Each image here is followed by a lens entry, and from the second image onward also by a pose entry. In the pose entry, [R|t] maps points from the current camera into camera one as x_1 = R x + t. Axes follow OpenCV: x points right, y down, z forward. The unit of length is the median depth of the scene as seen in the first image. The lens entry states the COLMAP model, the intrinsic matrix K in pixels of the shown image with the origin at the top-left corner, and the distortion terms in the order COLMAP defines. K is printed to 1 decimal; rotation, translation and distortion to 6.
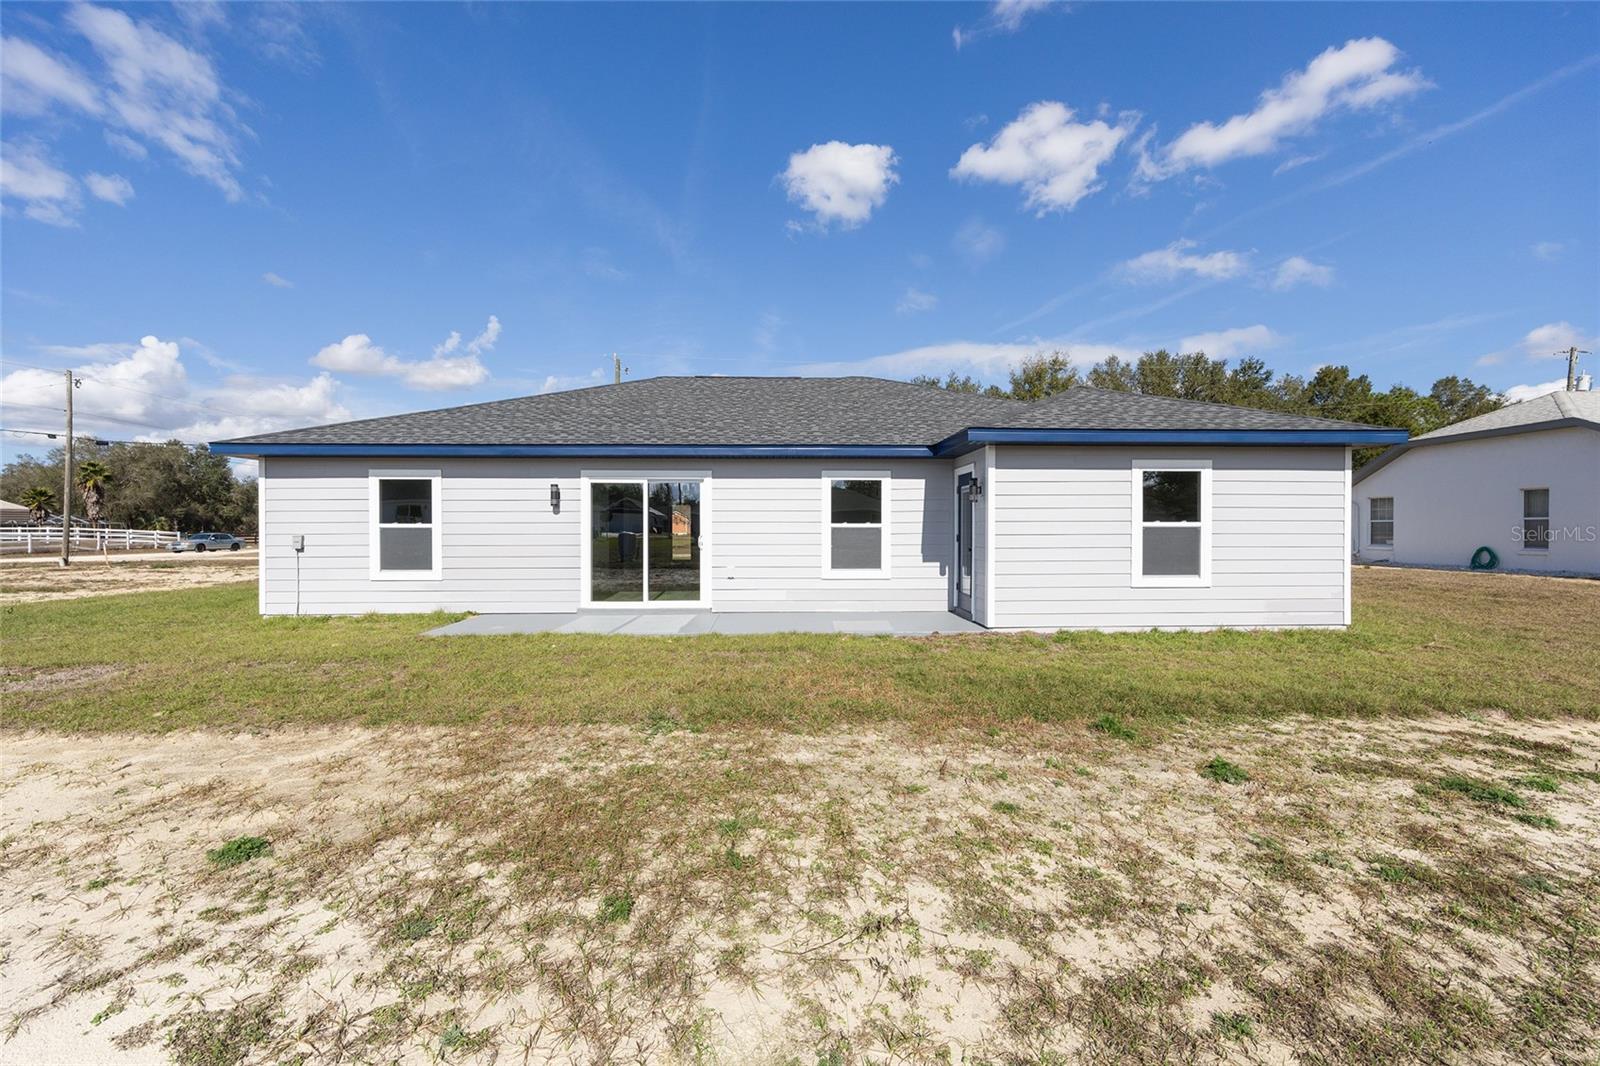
lens RADIAL K [[642.0, 0, 789.8], [0, 642.0, 539.1], [0, 0, 1]] dist [-0.003283, 0.001408]
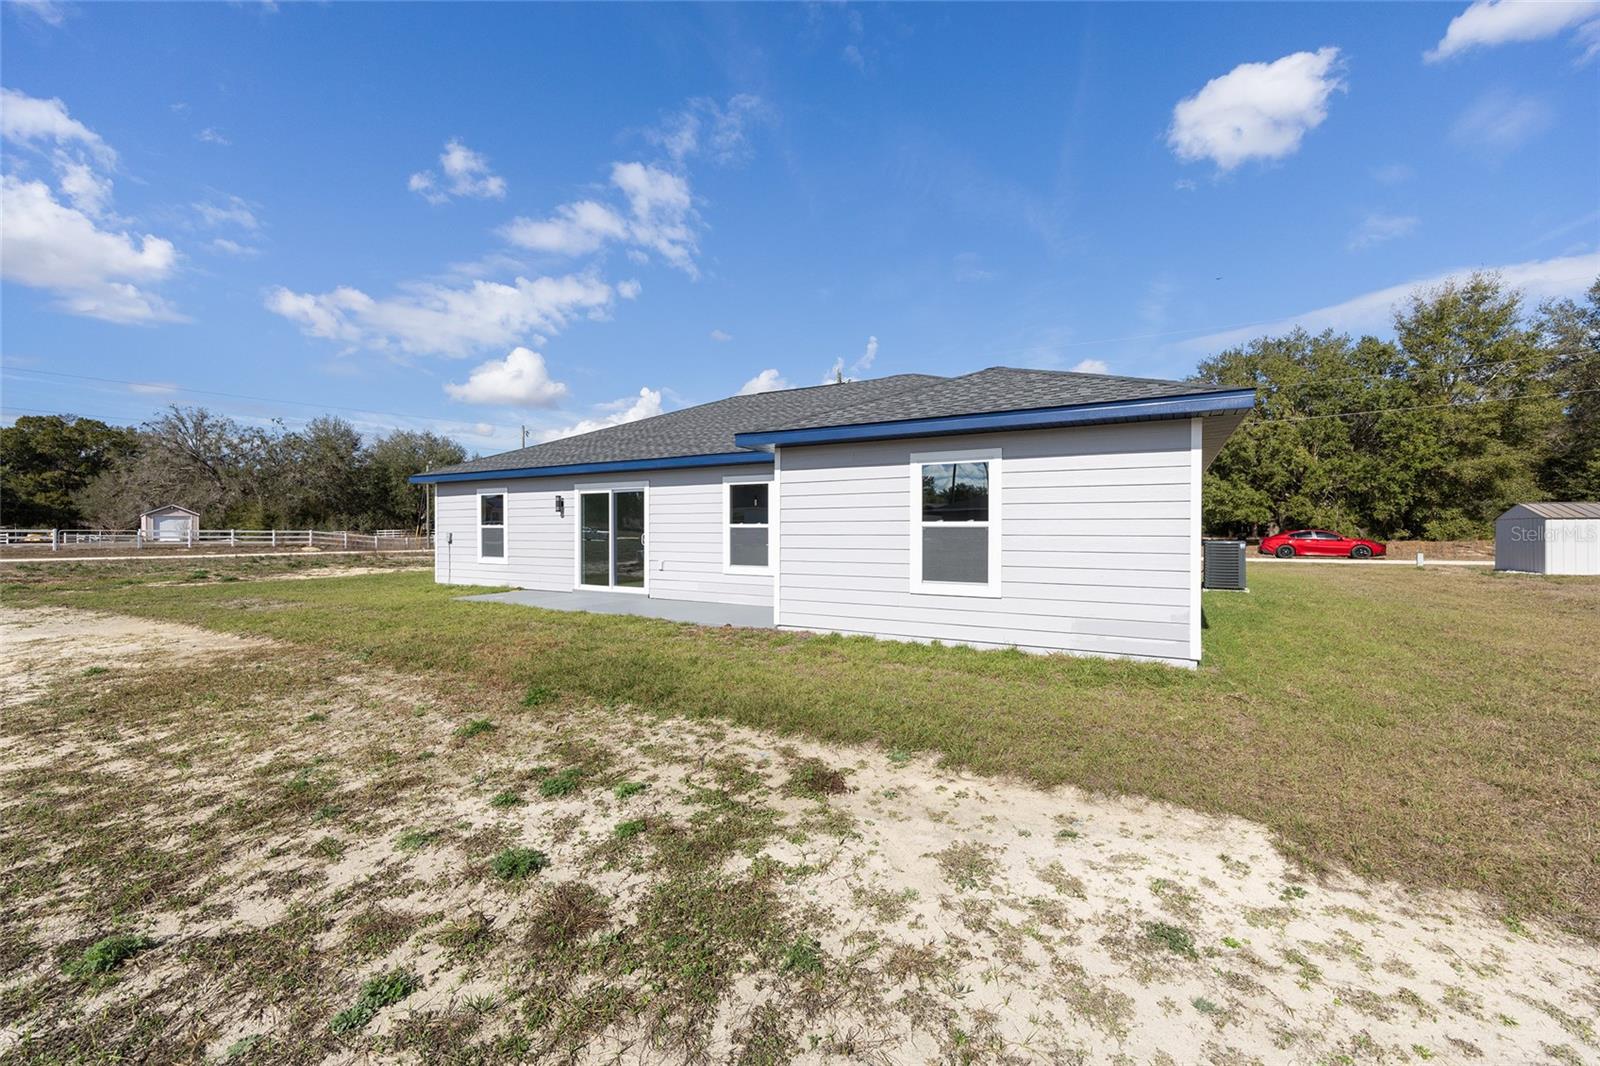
lens RADIAL K [[642.0, 0, 798.5], [0, 642.0, 520.7], [0, 0, 1]] dist [-0.003283, 0.001408]
pose [[0.851237, -0.005392, -0.524754, 0.759229], [-0.009884, 0.999605, -0.026305, -0.001870], [0.524688, 0.027578, 0.850848, 0.117008]]
